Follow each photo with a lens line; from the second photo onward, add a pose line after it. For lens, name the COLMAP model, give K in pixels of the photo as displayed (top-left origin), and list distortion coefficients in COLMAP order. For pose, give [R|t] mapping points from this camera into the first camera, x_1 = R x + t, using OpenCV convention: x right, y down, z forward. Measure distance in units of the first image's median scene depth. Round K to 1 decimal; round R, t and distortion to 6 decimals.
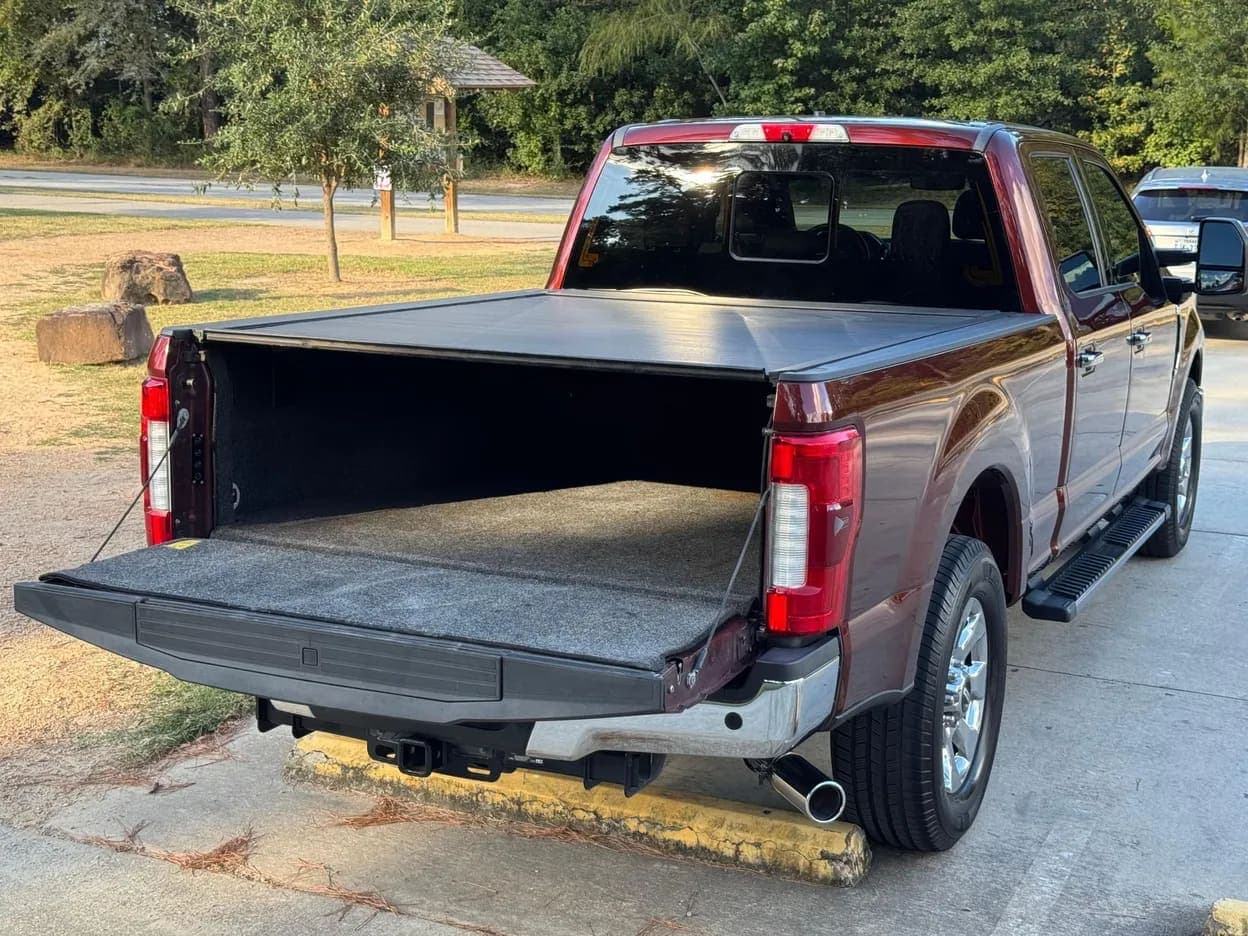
lens RADIAL K [[1839.1, 0, 624.0], [0, 1839.1, 468.0], [0, 0, 1]] dist [0.106428, -0.176737]
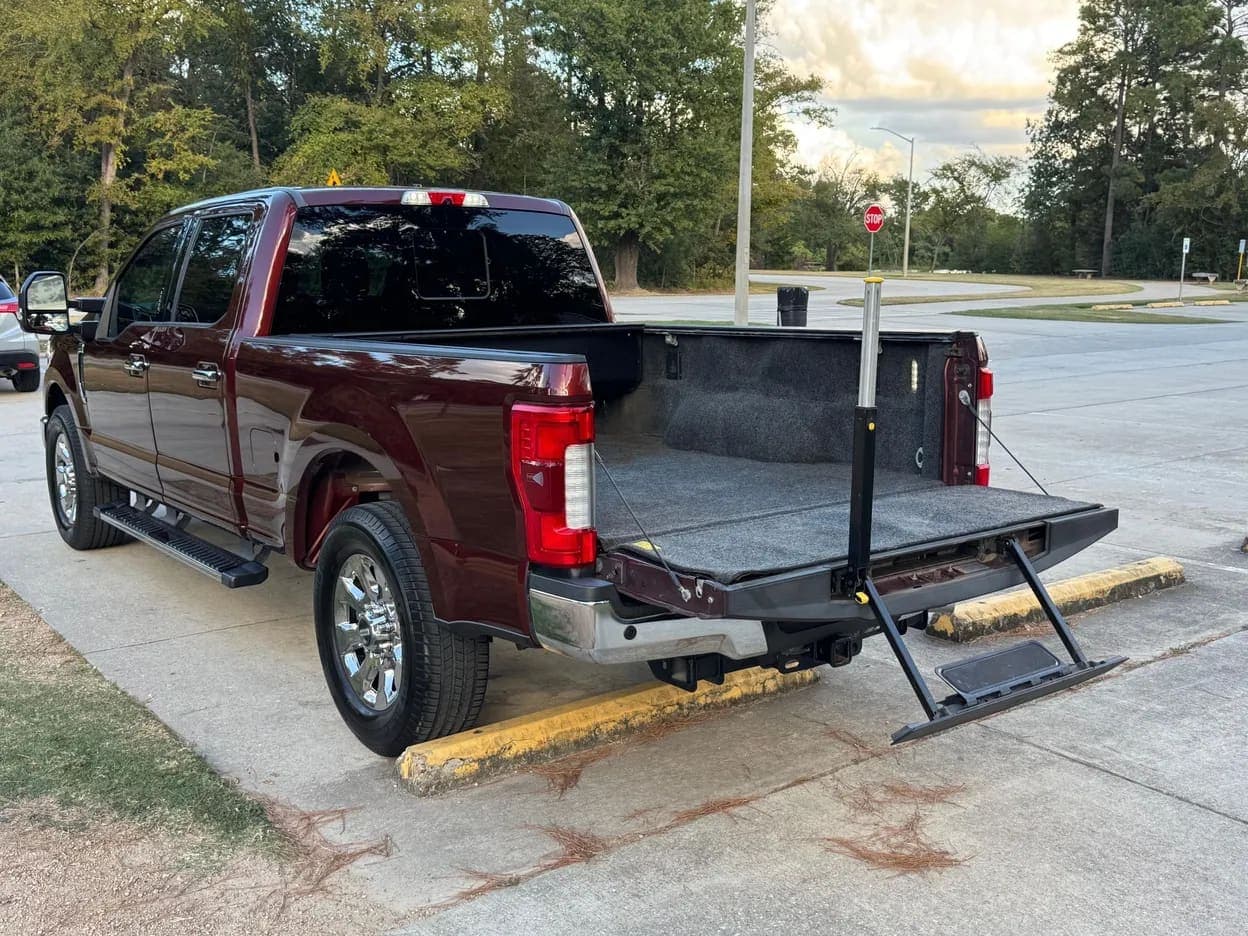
lens RADIAL K [[1313.8, 0, 624.0], [0, 1313.8, 468.0], [0, 0, 1]] dist [0.054011, -0.010440]
pose [[0.432786, -0.165448, 0.886184, -0.694300], [0.163420, 0.981127, 0.103364, -0.070200], [-0.886561, 0.100086, 0.451656, 0.478967]]
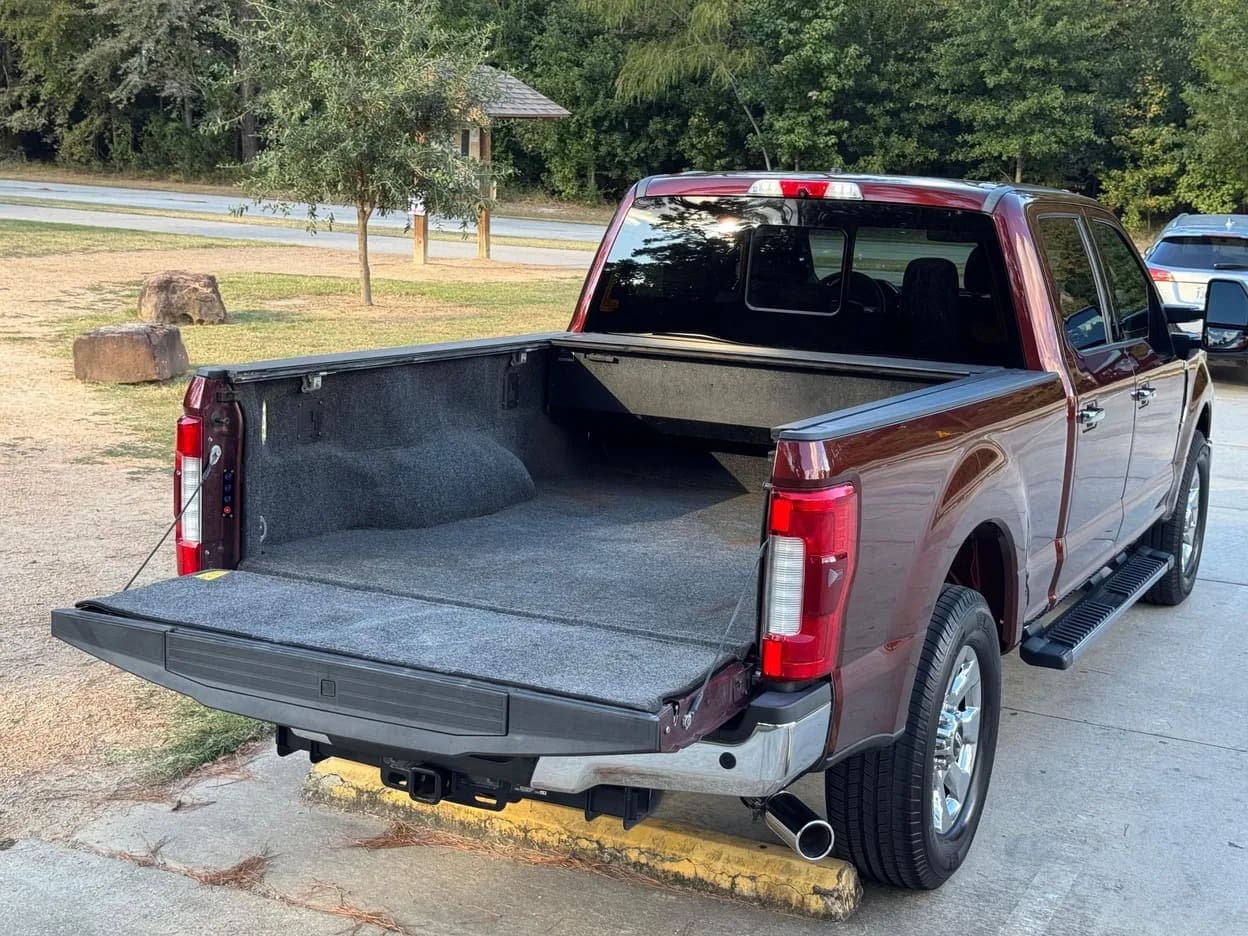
lens RADIAL K [[1839.1, 0, 624.0], [0, 1839.1, 468.0], [0, 0, 1]] dist [0.106428, -0.176737]
pose [[0.999529, 0.026928, -0.014739, 0.007042], [-0.027109, 0.999558, -0.012219, -0.009541], [0.014403, 0.012613, 0.999817, -0.034842]]
